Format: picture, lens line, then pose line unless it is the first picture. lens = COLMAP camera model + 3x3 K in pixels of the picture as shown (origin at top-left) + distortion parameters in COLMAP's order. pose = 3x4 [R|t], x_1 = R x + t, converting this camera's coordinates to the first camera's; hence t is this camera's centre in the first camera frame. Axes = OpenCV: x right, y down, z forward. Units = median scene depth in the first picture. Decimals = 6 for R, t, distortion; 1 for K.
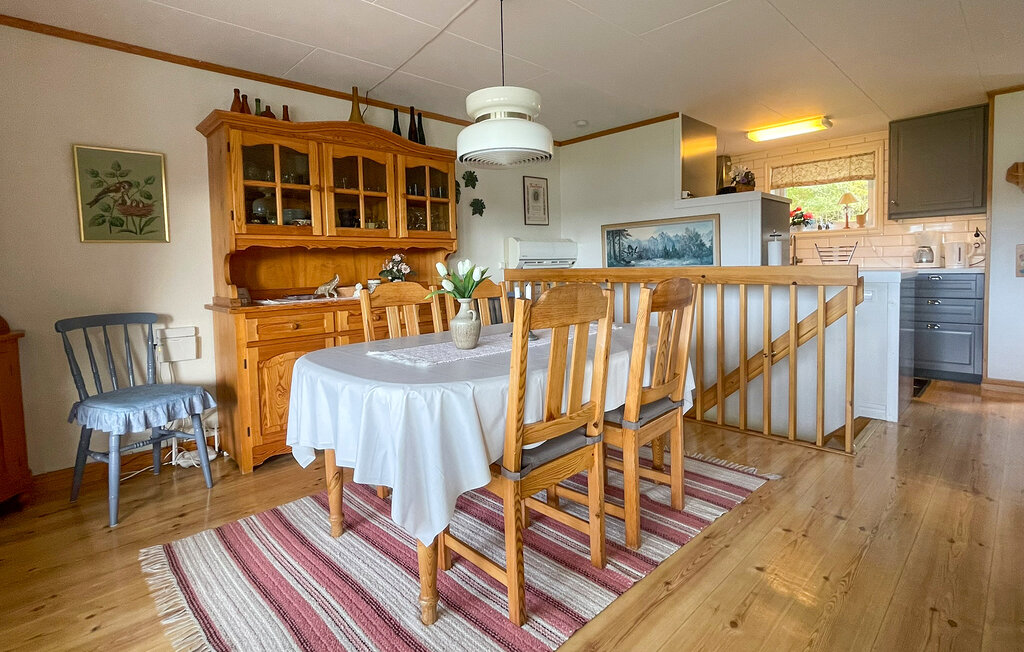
lens RADIAL K [[500.1, 0, 516.9], [0, 500.1, 289.3], [0, 0, 1]] dist [-0.002535, 0.000000]
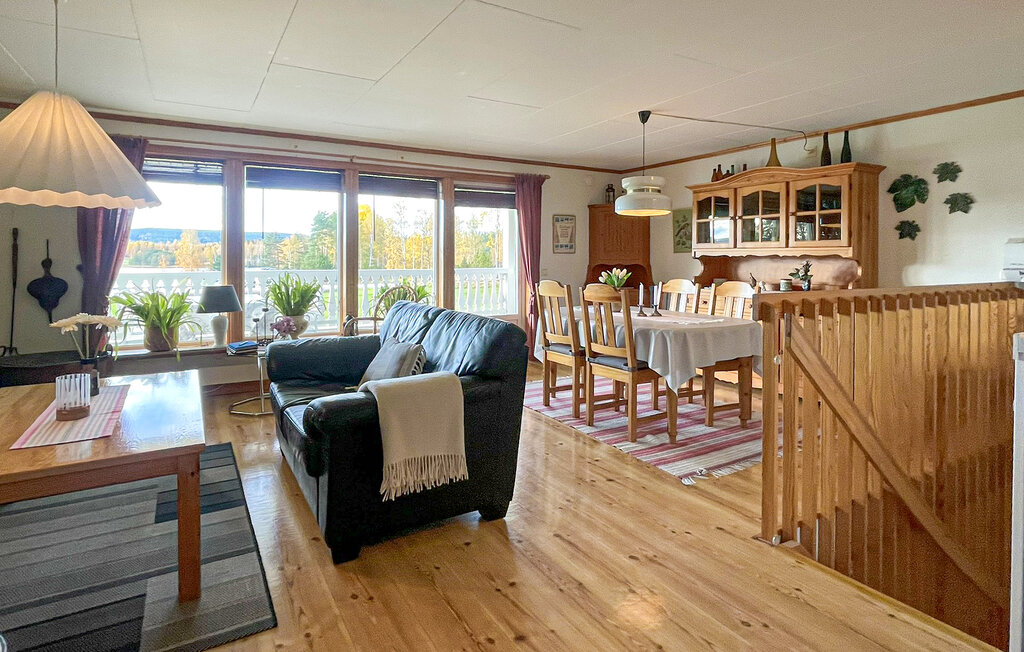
lens RADIAL K [[531.8, 0, 499.8], [0, 531.8, 274.6], [0, 0, 1]] dist [-0.004222, -0.003094]
pose [[-0.252669, 0.051992, -0.966155, 1.231999], [-0.045987, 0.996781, 0.065667, -0.089047], [0.966459, 0.061023, -0.249464, 0.635268]]
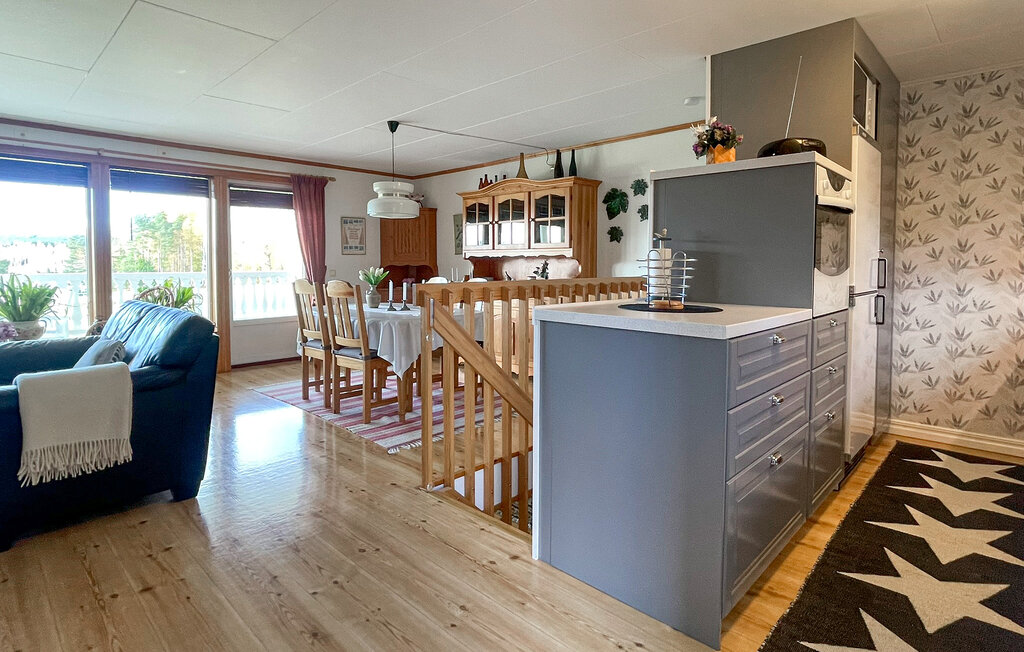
lens RADIAL K [[531.8, 0, 500.3], [0, 531.8, 291.9], [0, 0, 1]] dist [-0.004222, -0.003094]
pose [[0.011785, 0.076440, -0.997005, 1.298297], [-0.052032, 0.995770, 0.075730, -0.090329], [0.998576, 0.050984, 0.015713, 0.891408]]
